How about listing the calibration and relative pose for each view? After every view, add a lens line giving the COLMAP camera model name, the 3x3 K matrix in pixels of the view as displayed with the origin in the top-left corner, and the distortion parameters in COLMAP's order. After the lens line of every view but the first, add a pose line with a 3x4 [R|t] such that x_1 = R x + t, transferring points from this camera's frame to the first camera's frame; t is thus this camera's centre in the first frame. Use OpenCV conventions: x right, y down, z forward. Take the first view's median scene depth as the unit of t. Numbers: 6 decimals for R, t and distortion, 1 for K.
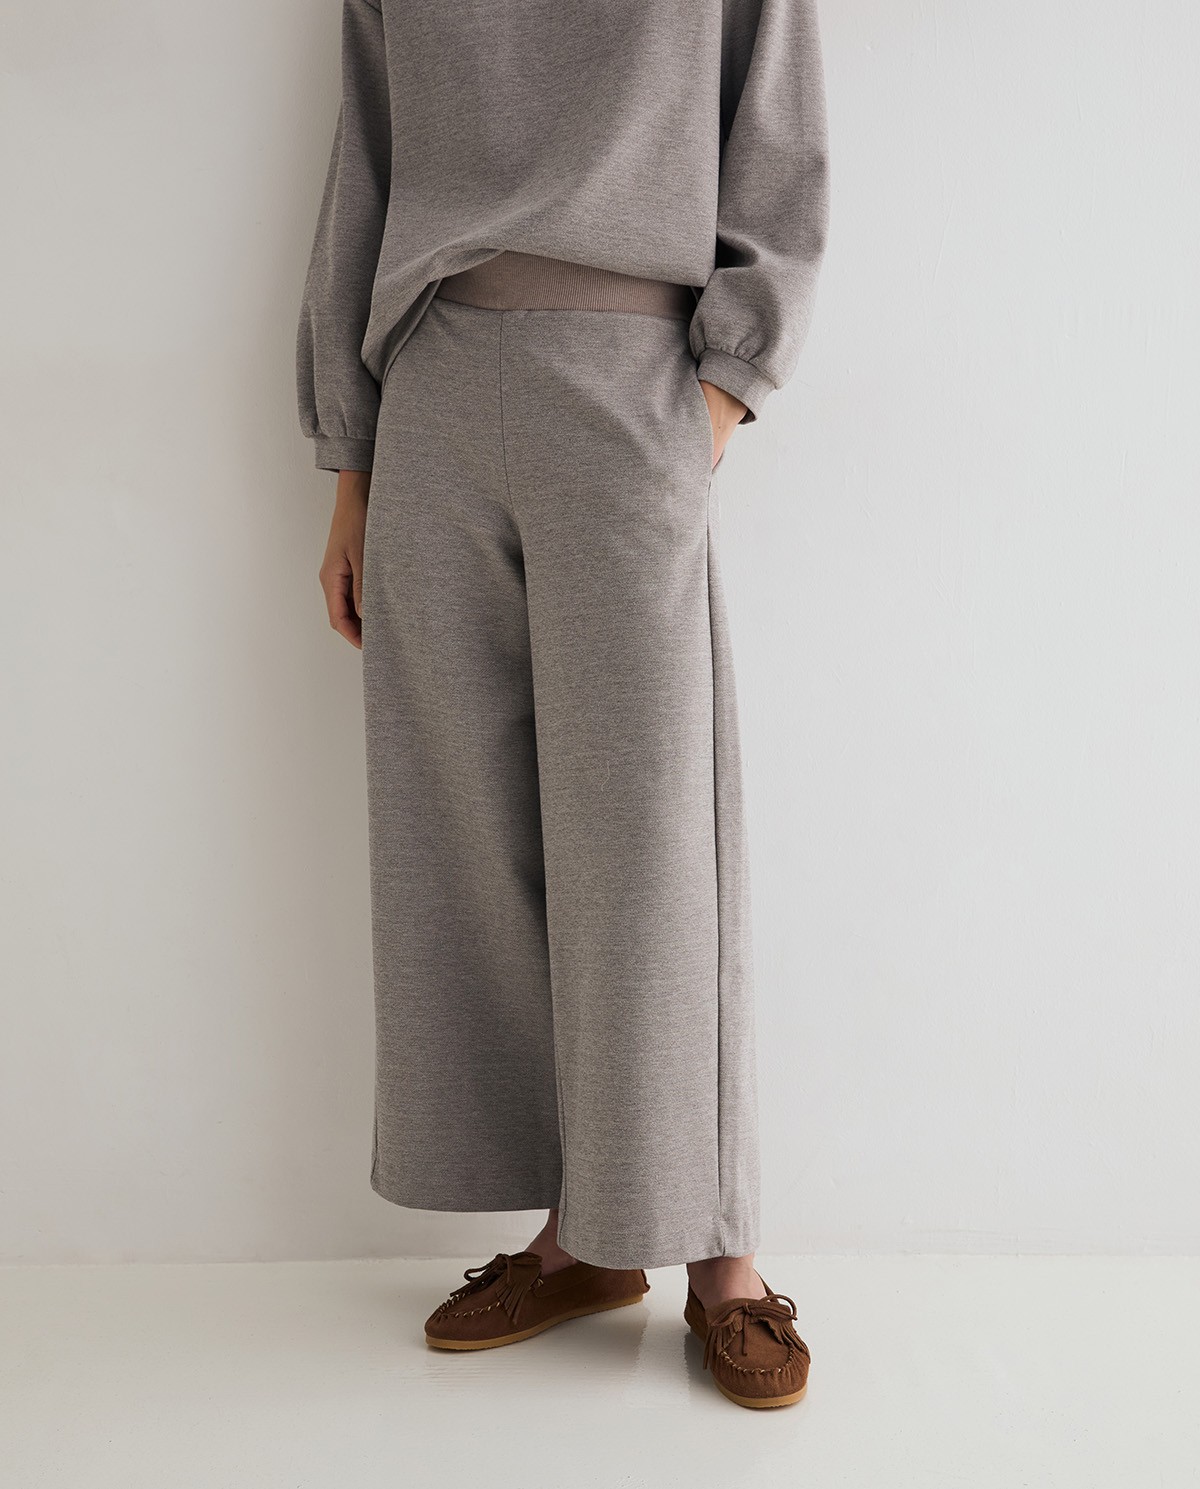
lens RADIAL K [[2477.8, 0, 599.9], [0, 2477.8, 747.2], [0, 0, 1]] dist [-0.034077, 0.000000]
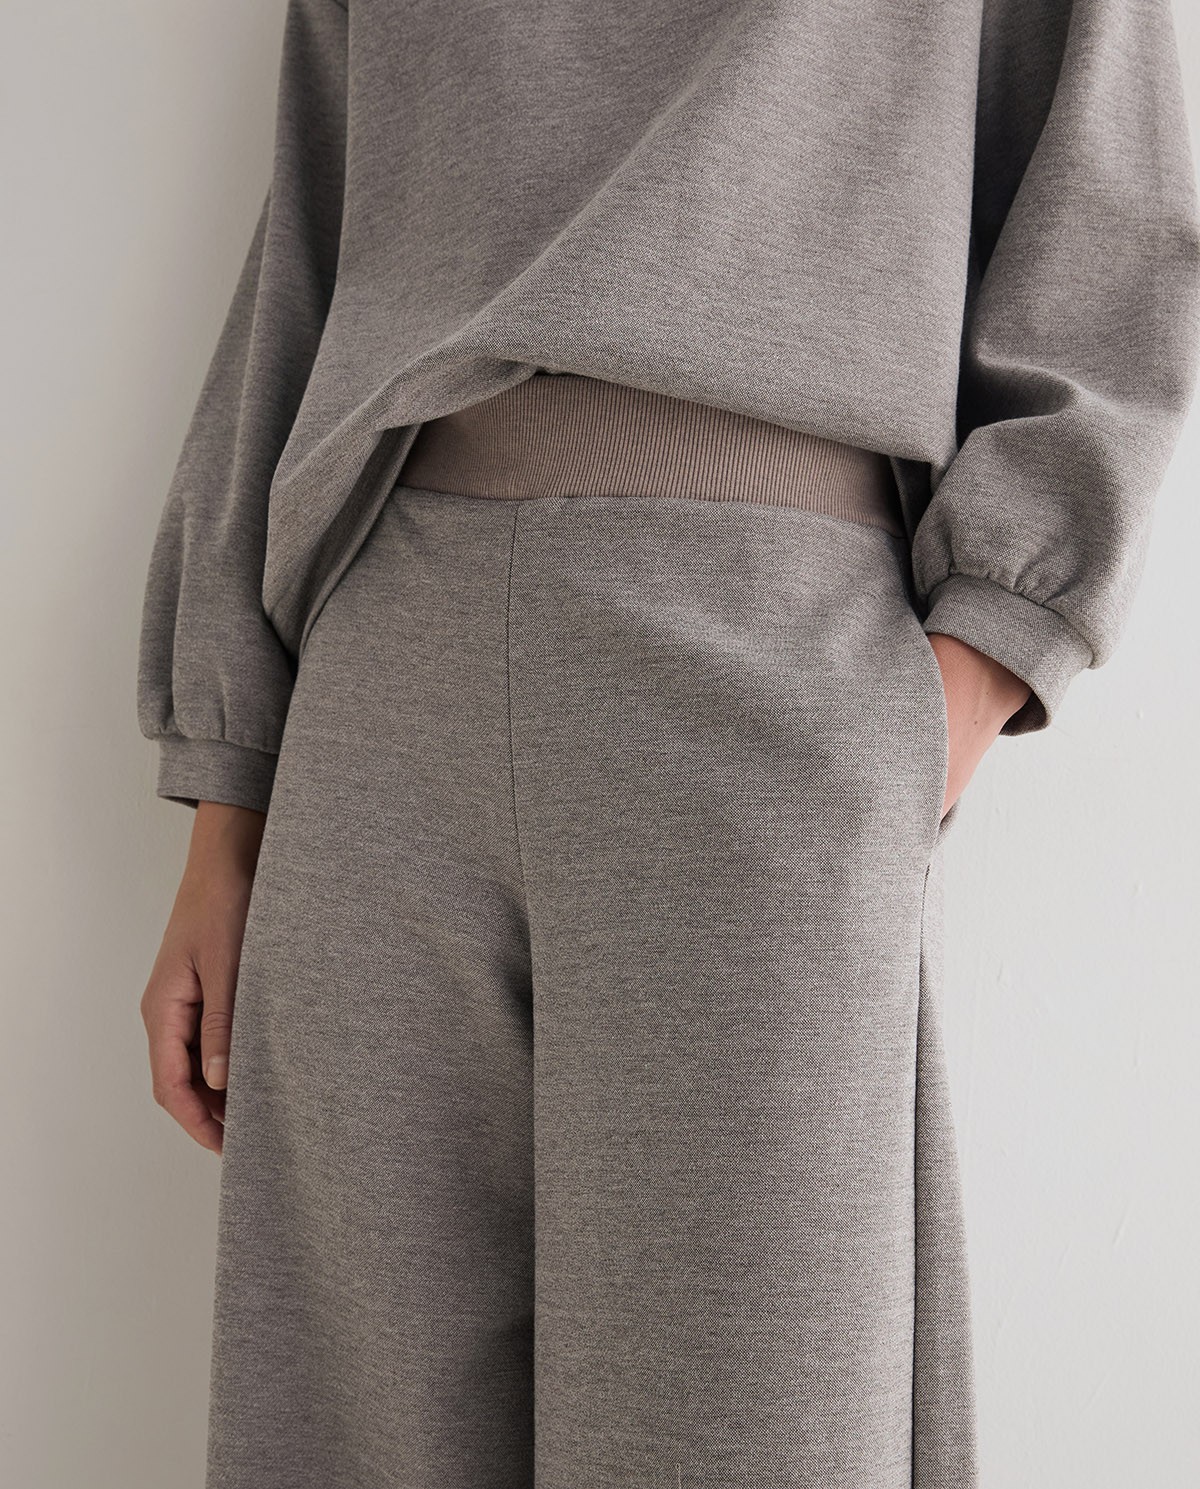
lens RADIAL K [[2785.5, 0, 602.7], [0, 2785.5, 740.8], [0, 0, 1]] dist [0.476015, 0.000000]
pose [[0.998145, 0.055407, -0.025230, -0.005404], [-0.058499, 0.987637, -0.145432, -0.045444], [0.016860, 0.146638, 0.989046, 0.434363]]
